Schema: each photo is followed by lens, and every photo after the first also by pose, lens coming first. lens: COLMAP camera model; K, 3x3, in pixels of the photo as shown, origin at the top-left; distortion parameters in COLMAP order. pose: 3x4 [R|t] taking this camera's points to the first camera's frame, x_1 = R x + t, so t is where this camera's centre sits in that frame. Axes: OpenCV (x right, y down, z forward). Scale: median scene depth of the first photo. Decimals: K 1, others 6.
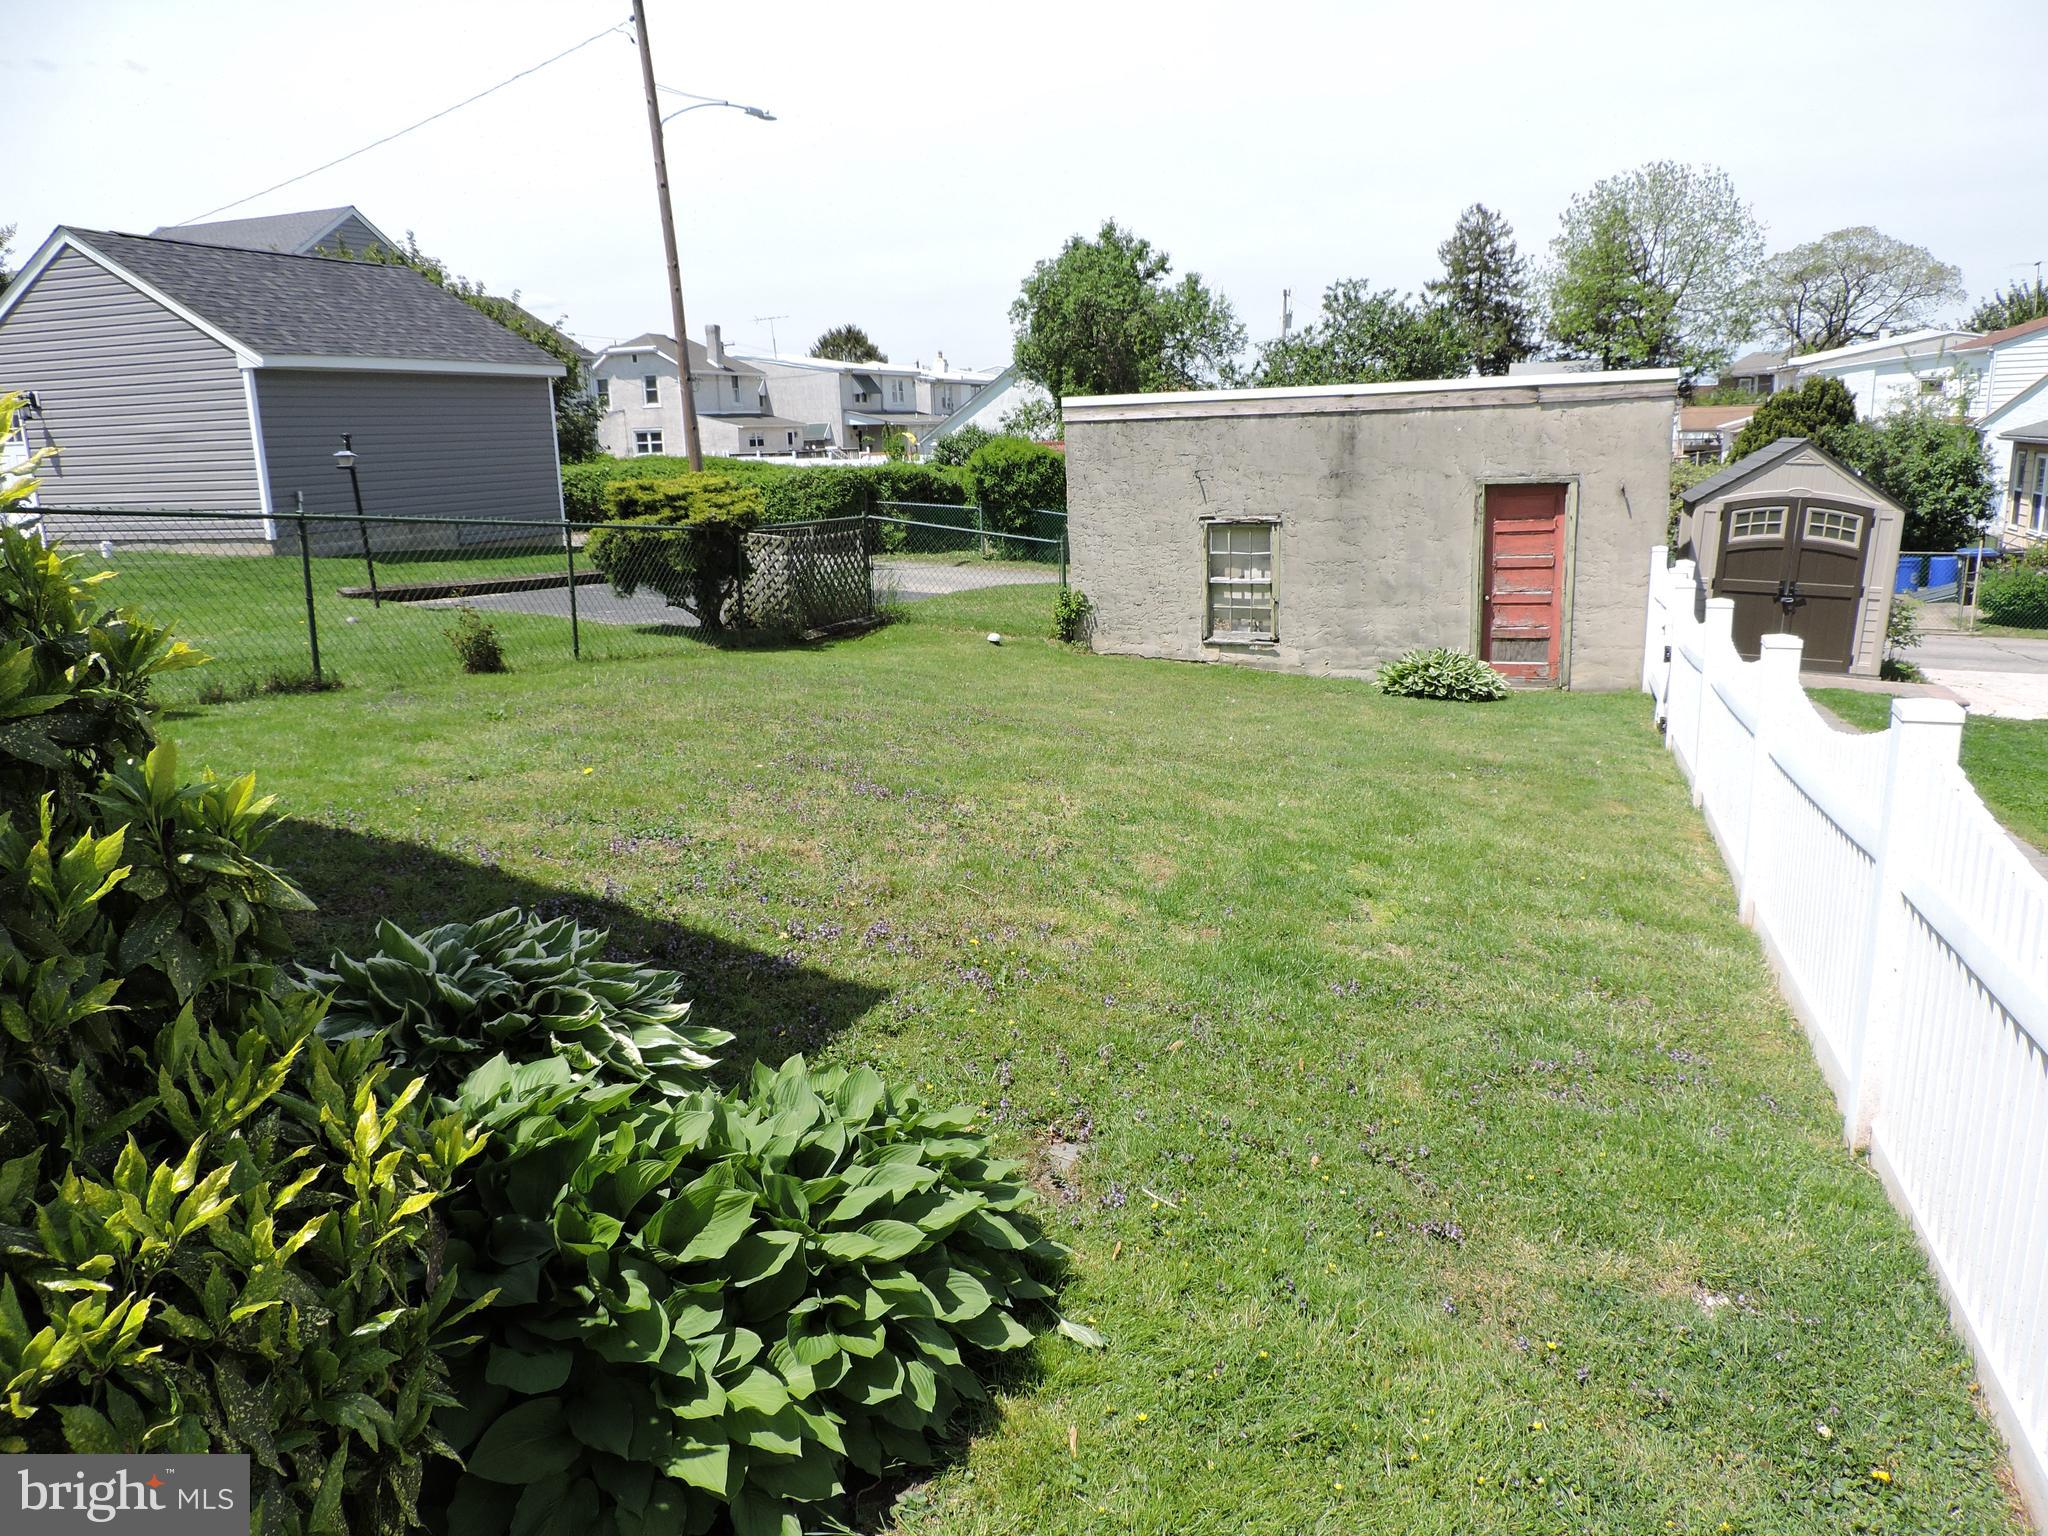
lens RADIAL K [[1458.2, 0, 1025.2], [0, 1458.2, 770.3], [0, 0, 1]] dist [-0.023202, 0.005361]
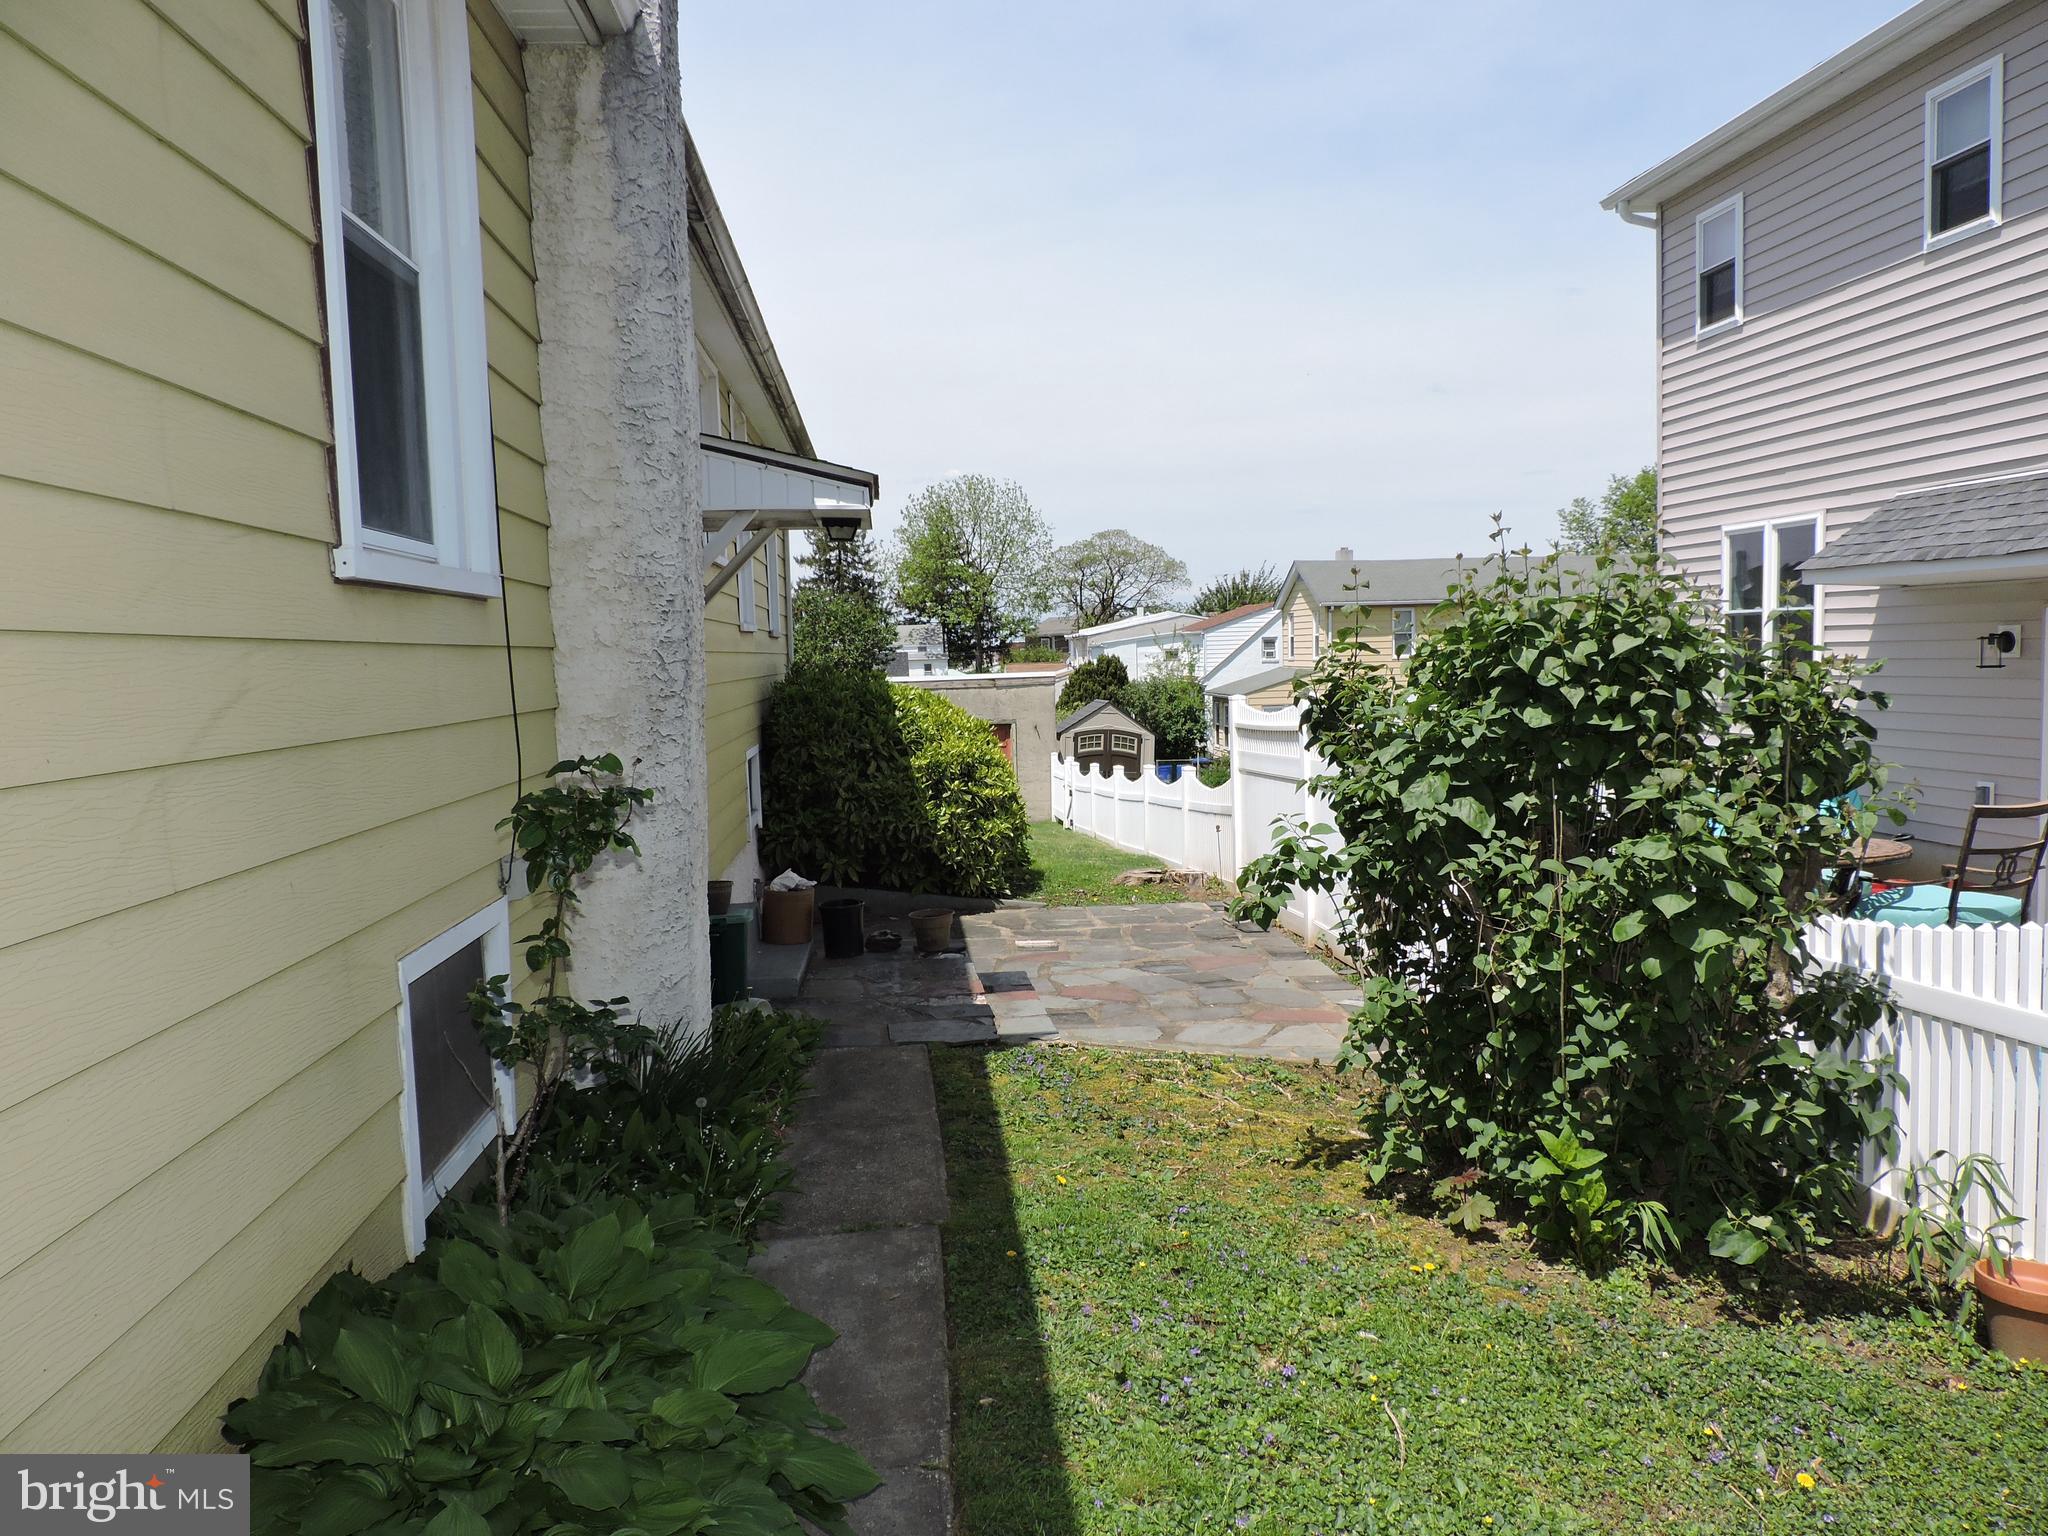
lens RADIAL K [[1470.3, 0, 1024.8], [0, 1470.3, 743.0], [0, 0, 1]] dist [-0.003153, -0.000260]
pose [[0.904706, -0.013272, 0.425829, -0.350132], [0.090216, 0.982816, -0.161038, 0.118232], [-0.416374, 0.184109, 0.890357, -0.609897]]
